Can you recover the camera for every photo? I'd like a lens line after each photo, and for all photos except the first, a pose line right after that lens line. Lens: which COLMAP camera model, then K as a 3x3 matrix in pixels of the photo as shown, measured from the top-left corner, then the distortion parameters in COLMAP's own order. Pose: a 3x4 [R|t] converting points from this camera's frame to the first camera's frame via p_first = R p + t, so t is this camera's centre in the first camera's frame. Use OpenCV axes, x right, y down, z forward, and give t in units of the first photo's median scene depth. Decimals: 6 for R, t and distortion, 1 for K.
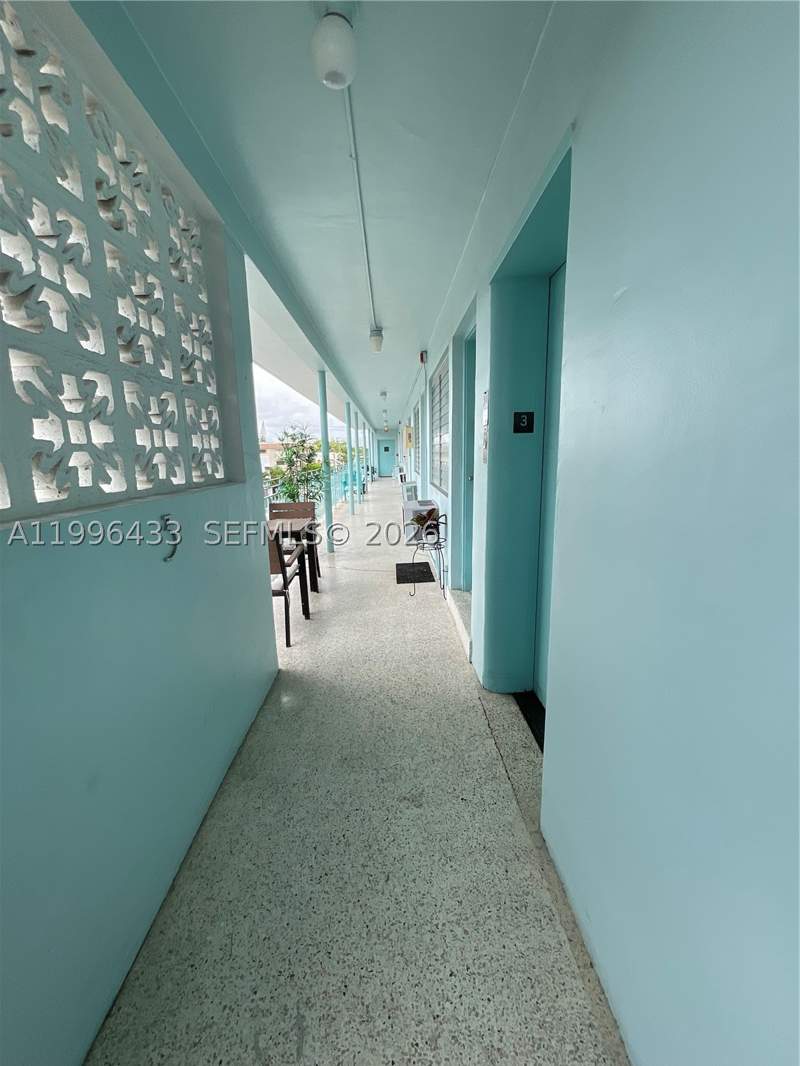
lens RADIAL K [[427.4, 0, 400.0], [0, 427.4, 533.0], [0, 0, 1]] dist [0.003135, -0.002931]
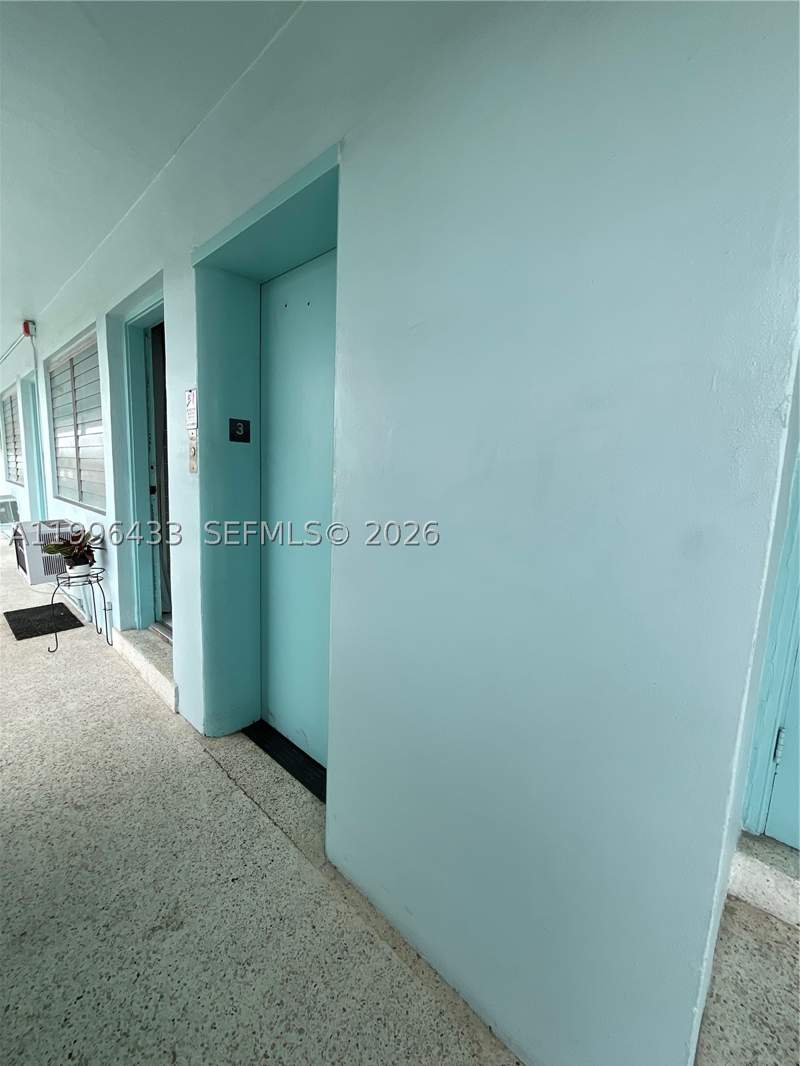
lens RADIAL K [[427.4, 0, 400.0], [0, 427.4, 533.0], [0, 0, 1]] dist [0.003135, -0.002931]
pose [[0.696227, -0.054316, 0.715764, -0.127322], [0.080588, 0.996744, -0.002750, -0.007928], [-0.713284, 0.059597, 0.698337, 0.113036]]
